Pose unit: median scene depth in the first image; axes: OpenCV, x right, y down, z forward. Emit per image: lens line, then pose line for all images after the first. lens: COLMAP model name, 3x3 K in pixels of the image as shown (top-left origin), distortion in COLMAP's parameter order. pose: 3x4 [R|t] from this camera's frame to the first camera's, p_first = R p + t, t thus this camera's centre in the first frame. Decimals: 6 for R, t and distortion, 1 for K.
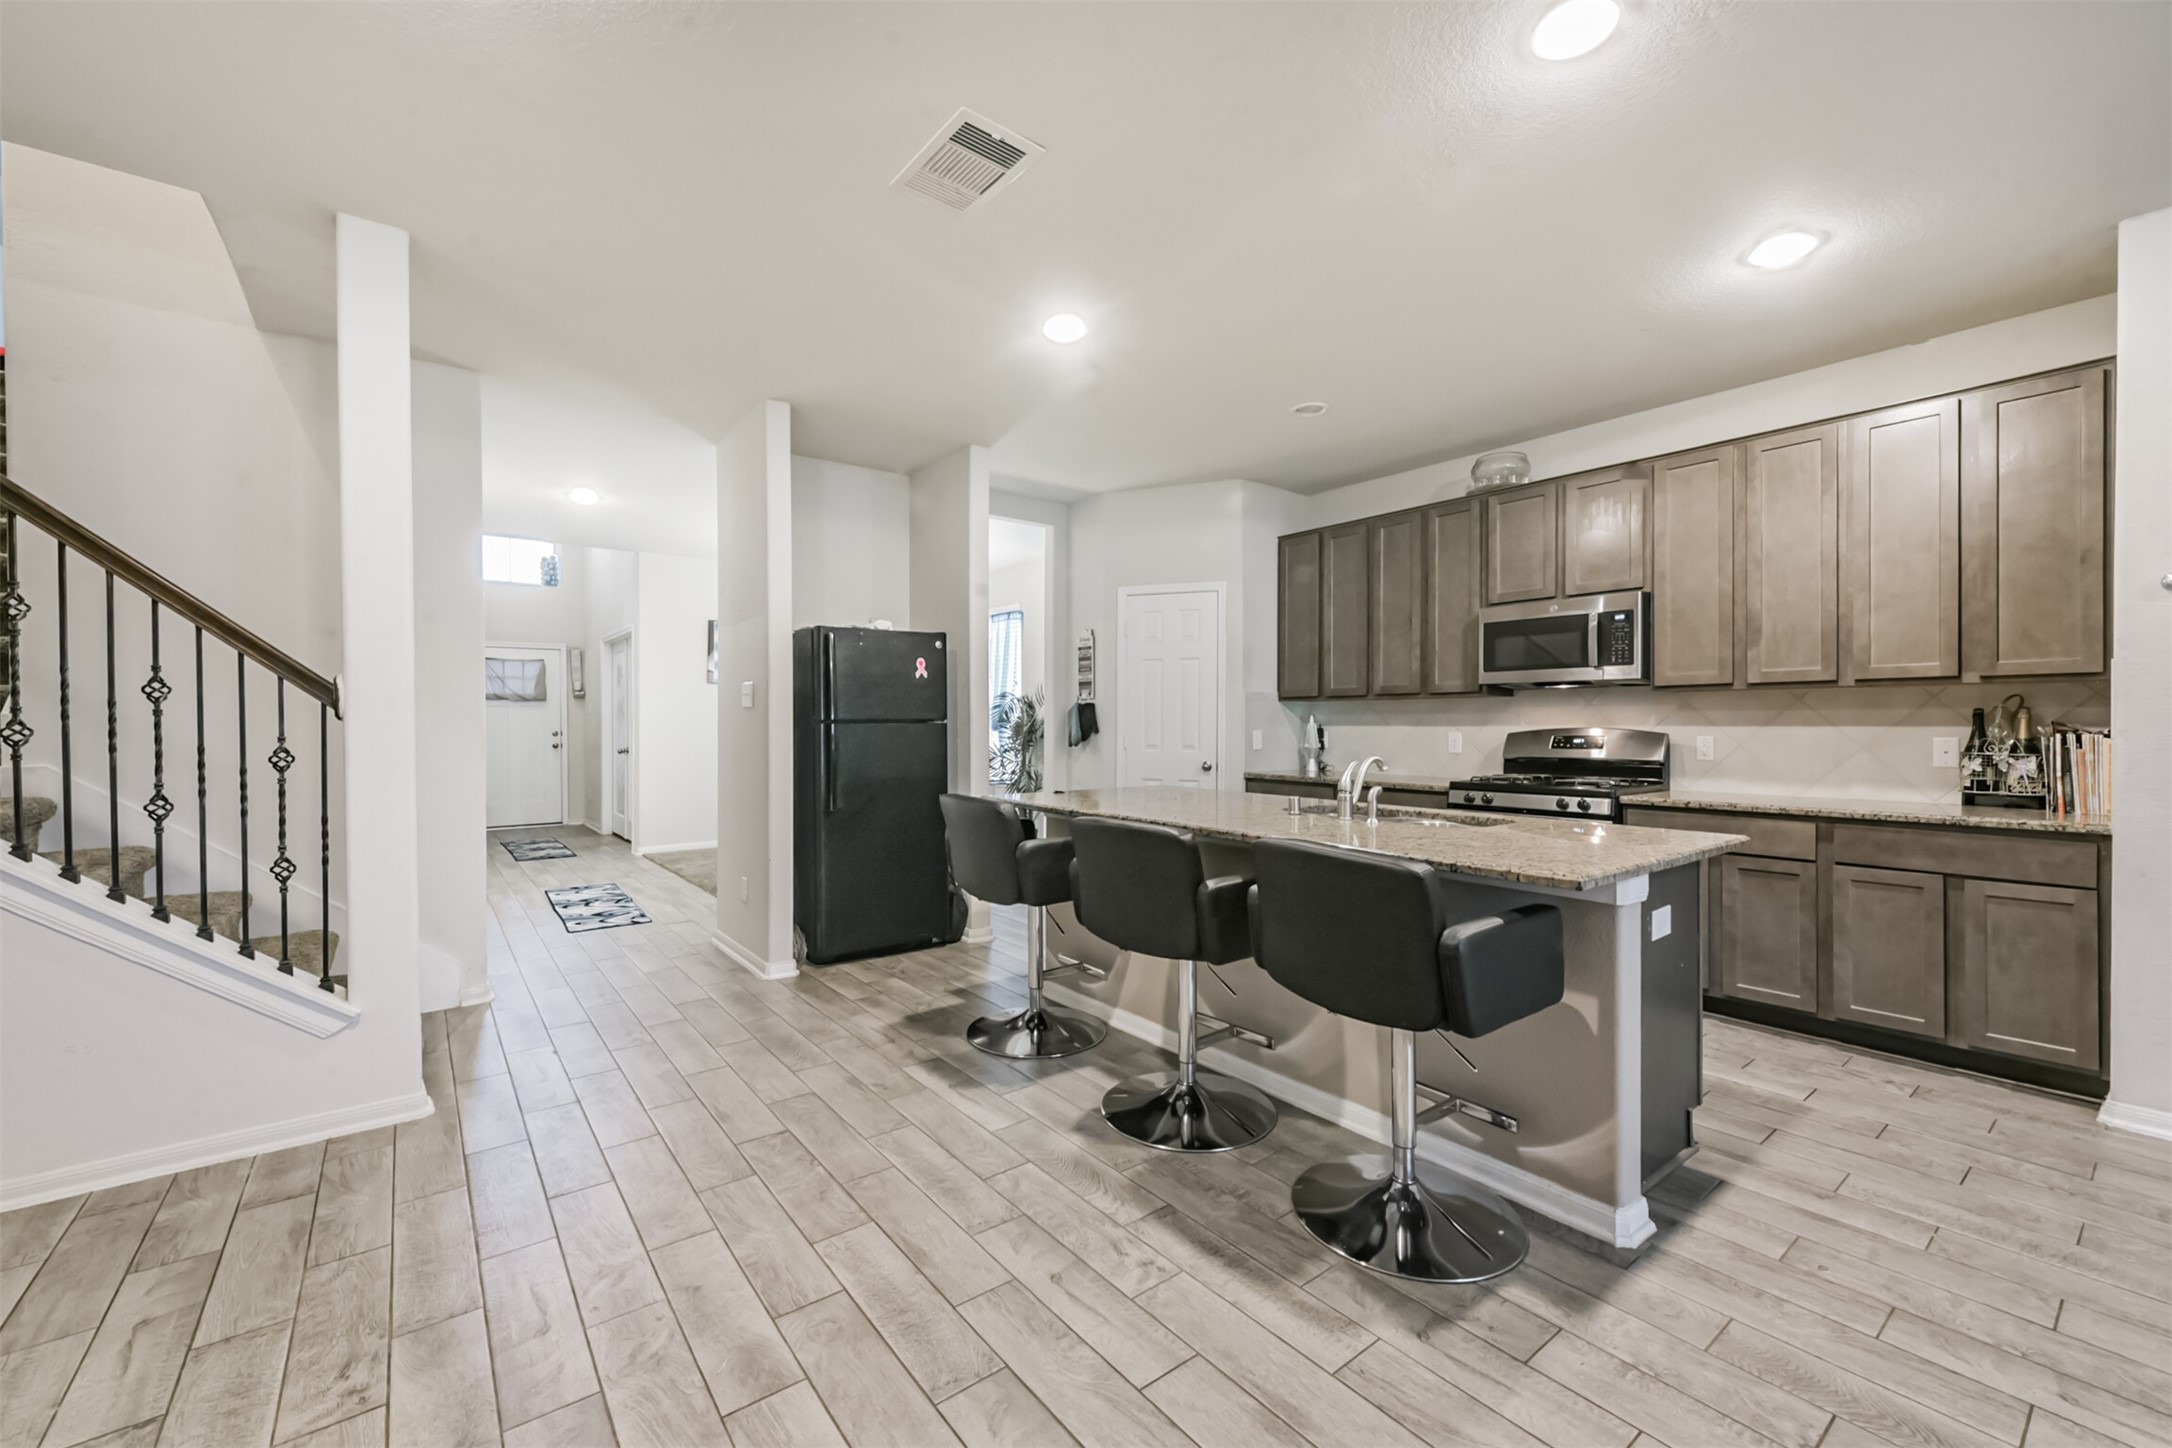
lens RADIAL K [[871.7, 0, 1086.0], [0, 871.7, 724.0], [0, 0, 1]] dist [0.019981, 0.000027]
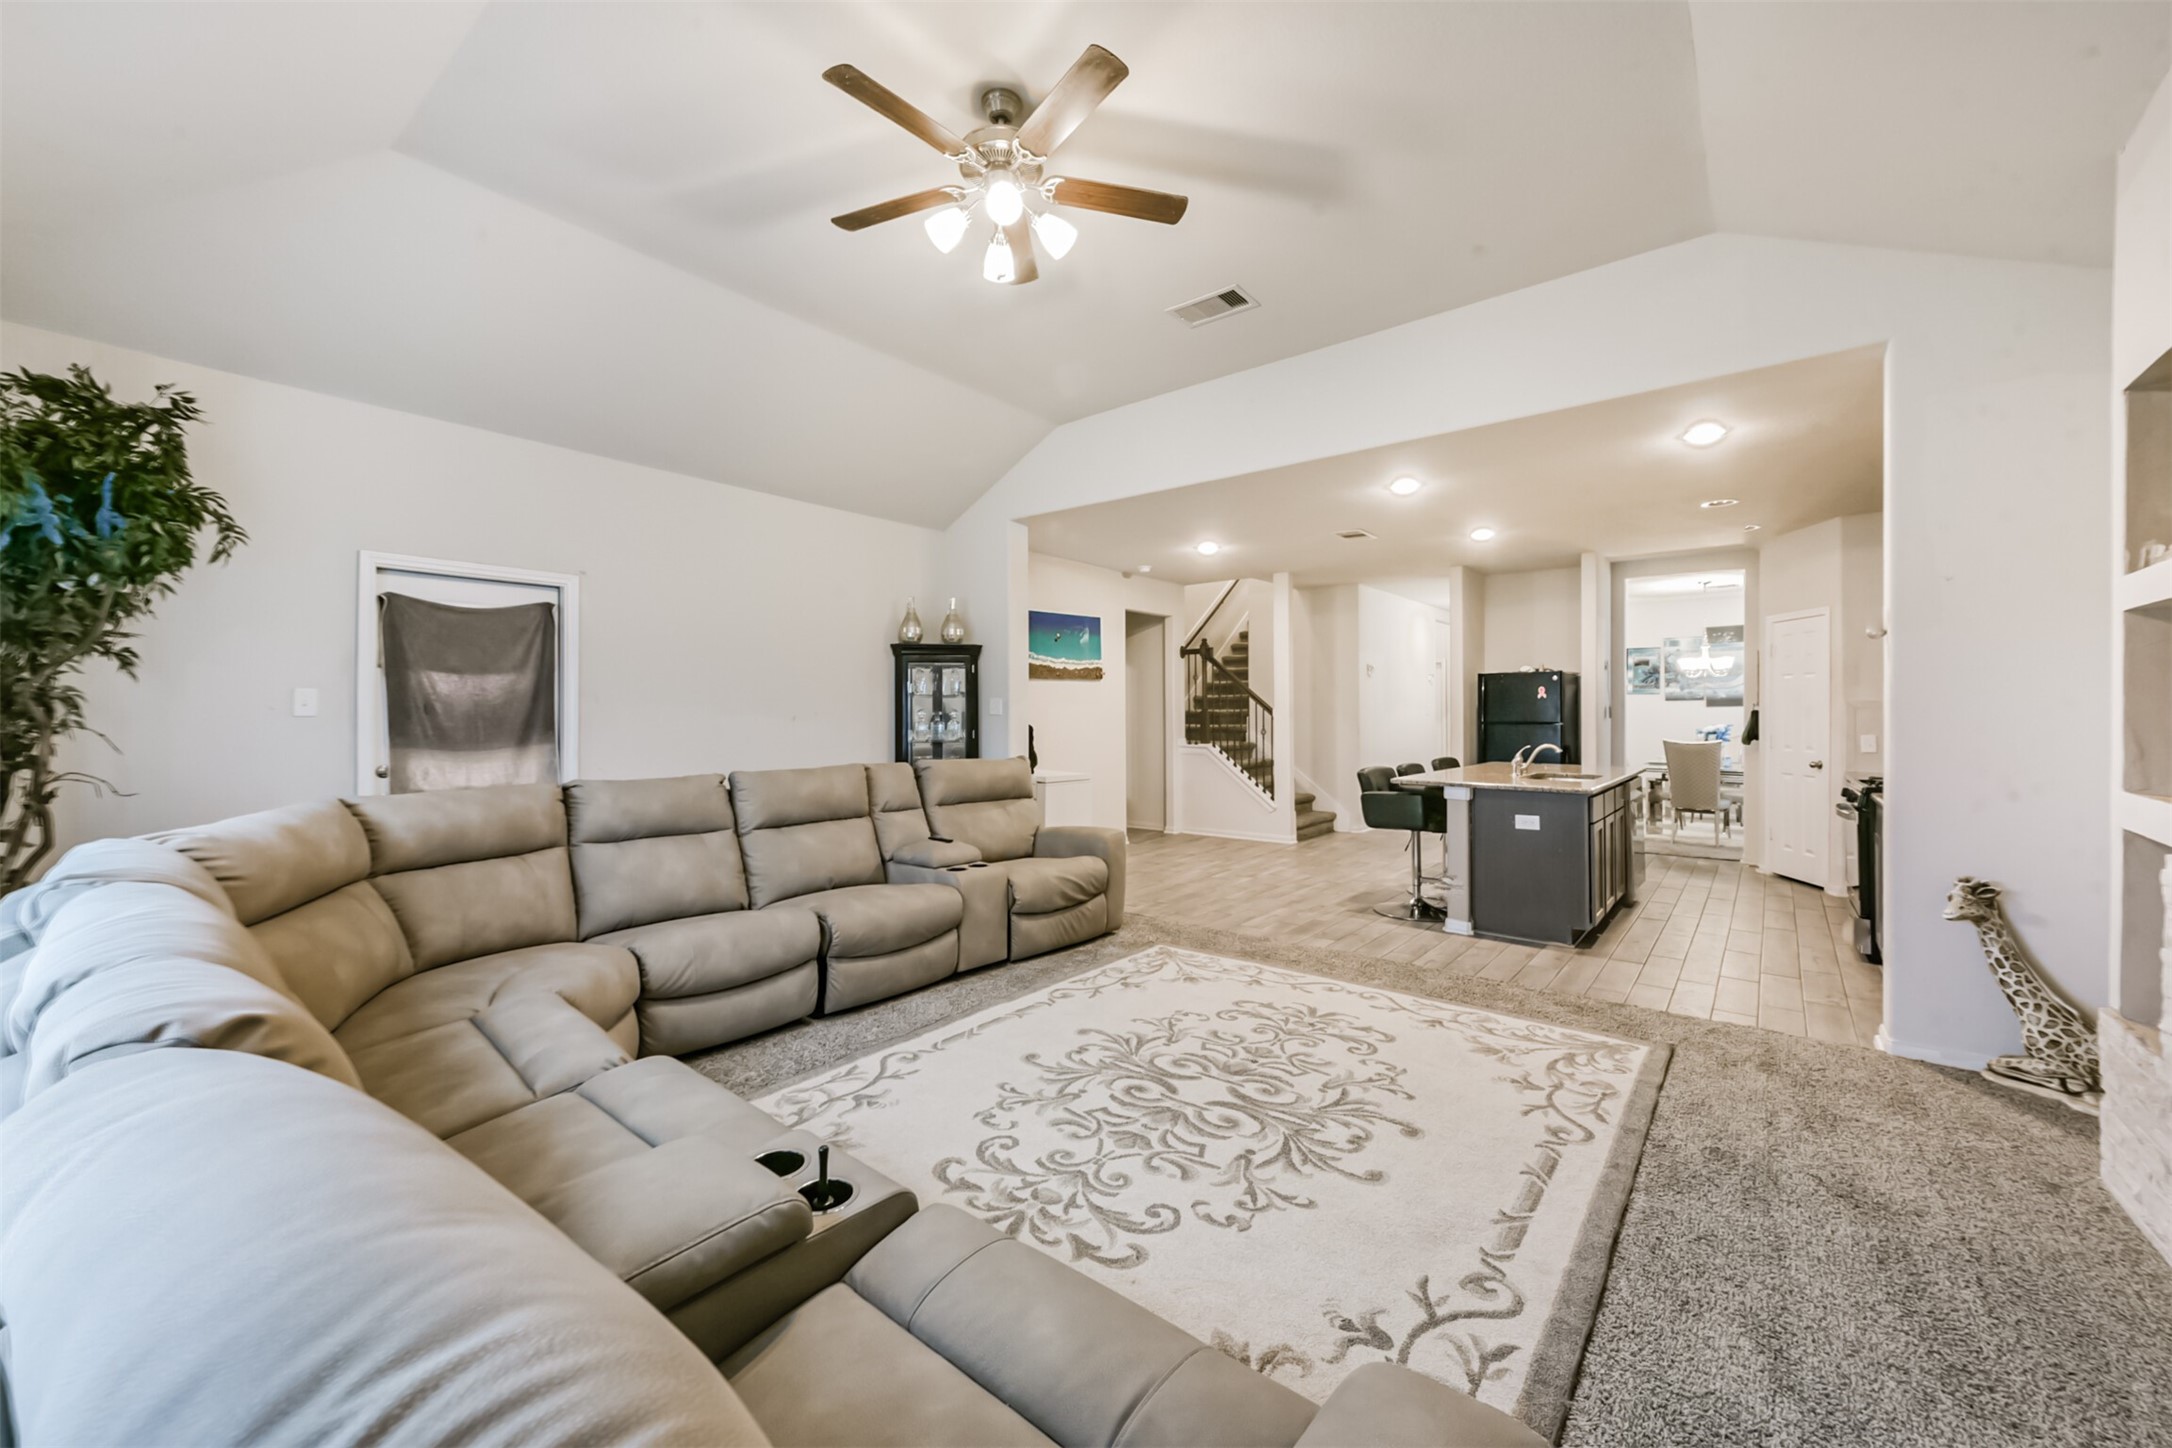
lens RADIAL K [[837.6, 0, 1083.4], [0, 837.6, 706.8], [0, 0, 1]] dist [0.000398, 0.000015]
pose [[0.226018, -0.005251, -0.974109, 1.298084], [-0.009062, 0.999931, -0.007493, -0.015708], [0.974081, 0.010520, 0.225955, -0.274094]]
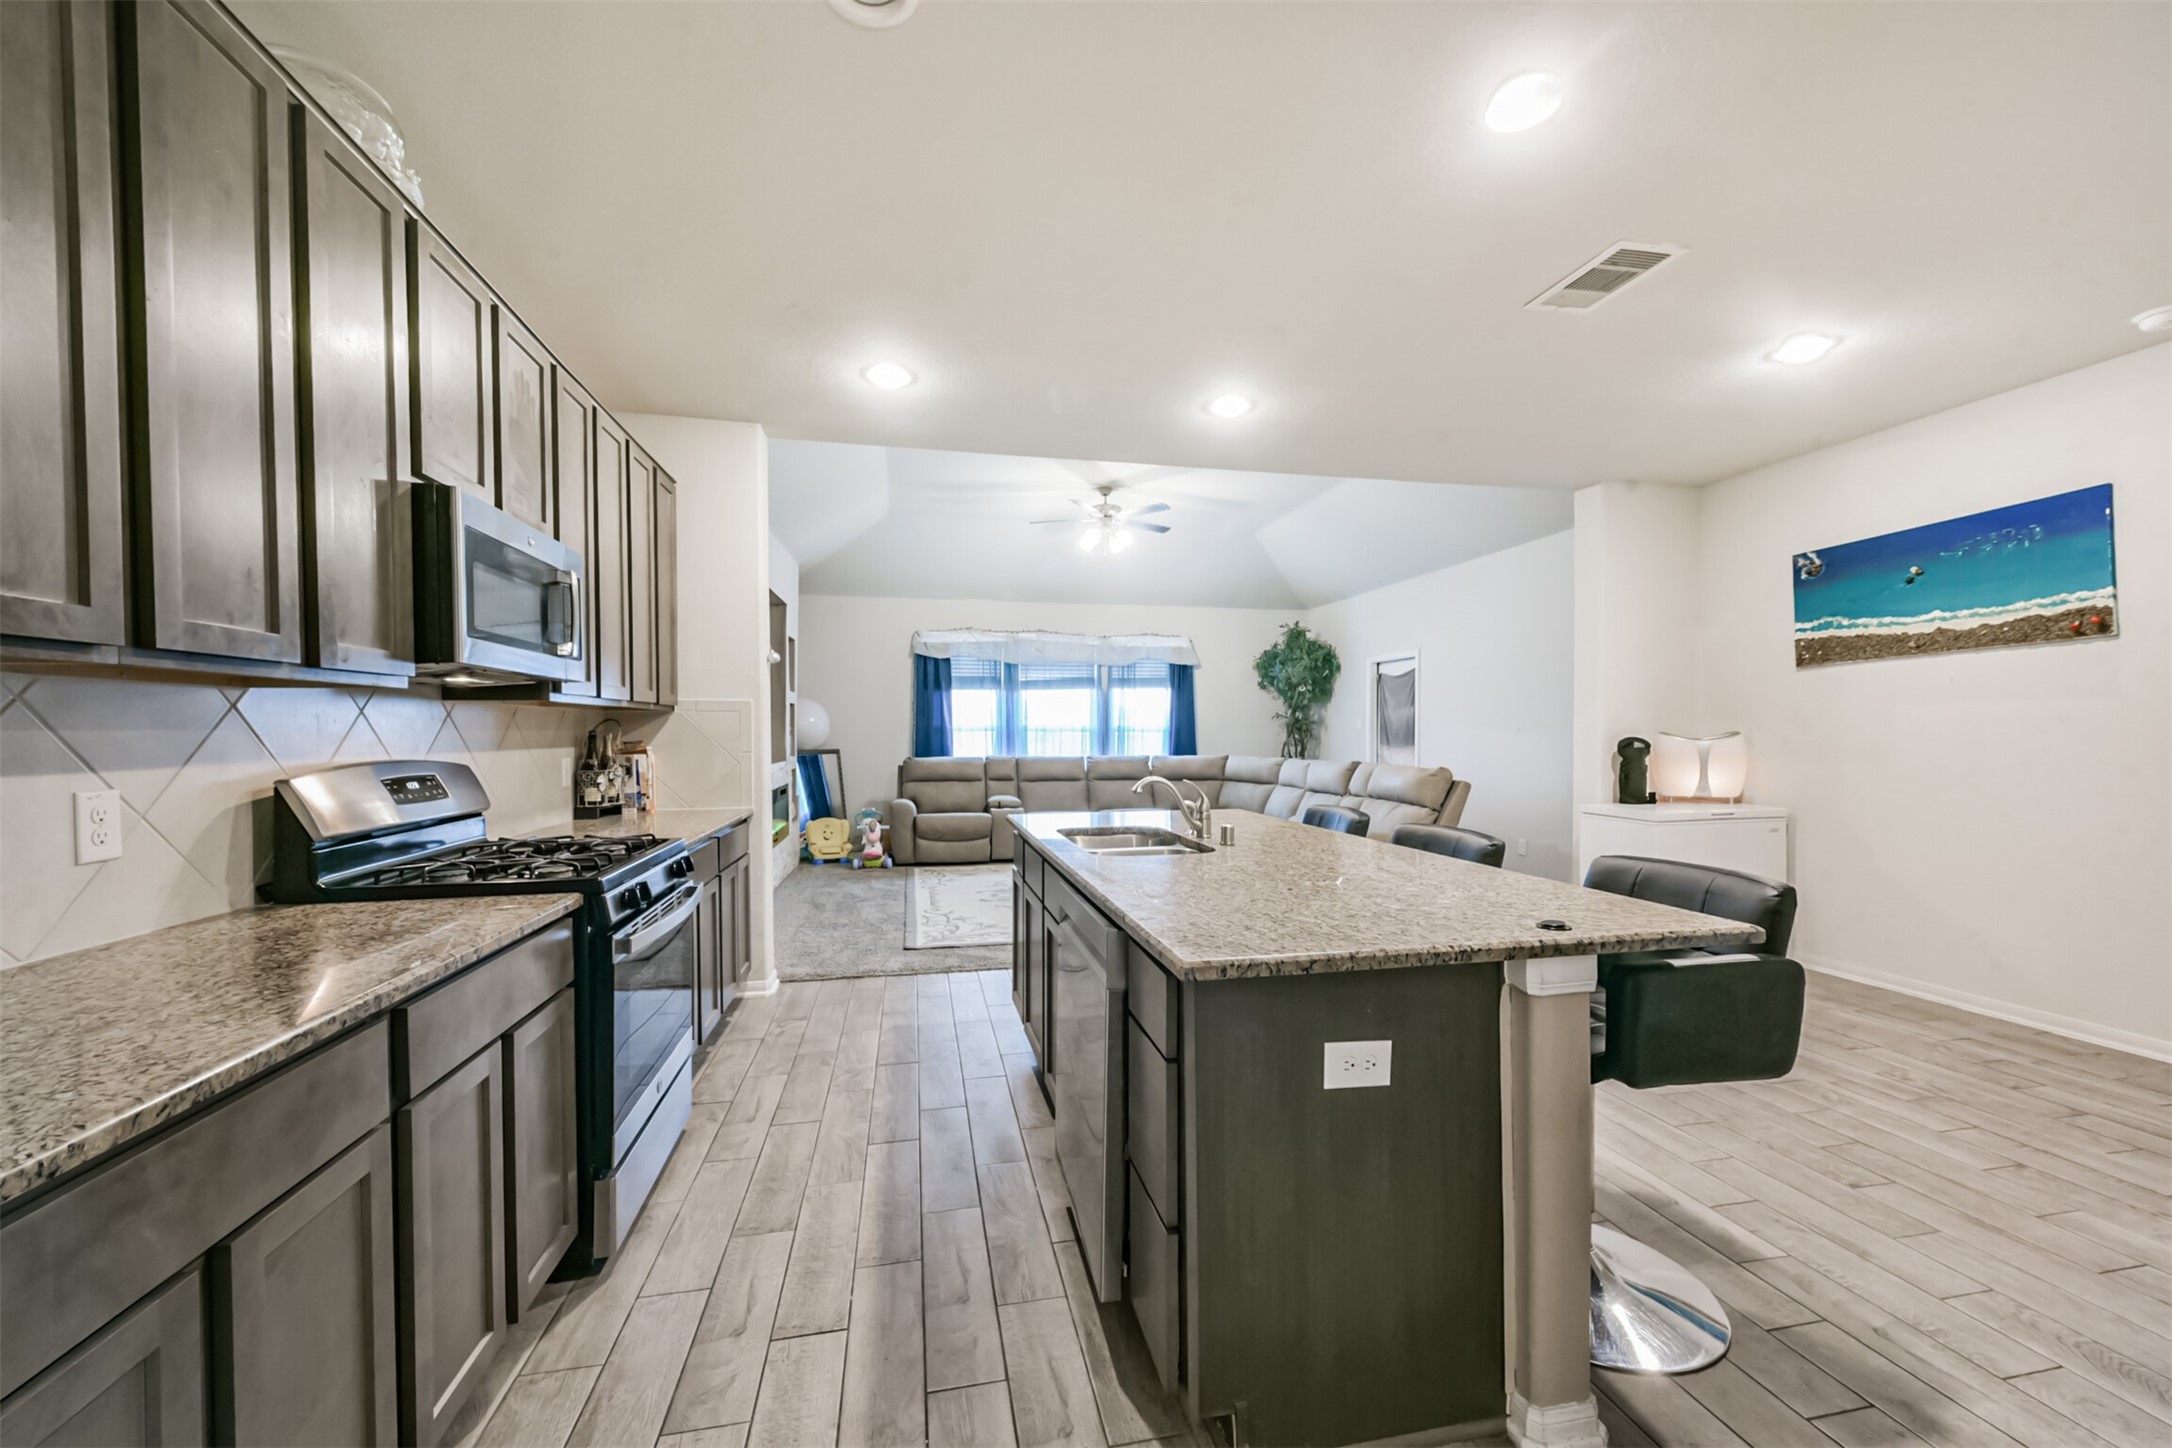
lens RADIAL K [[839.1, 0, 1086.5], [0, 839.1, 744.1], [0, 0, 1]] dist [0.001258, -0.000147]
pose [[-0.897822, -0.000768, 0.440357, -0.007014], [0.007220, 0.999838, 0.016464, -0.010381], [-0.440299, 0.017961, -0.897672, 1.282718]]
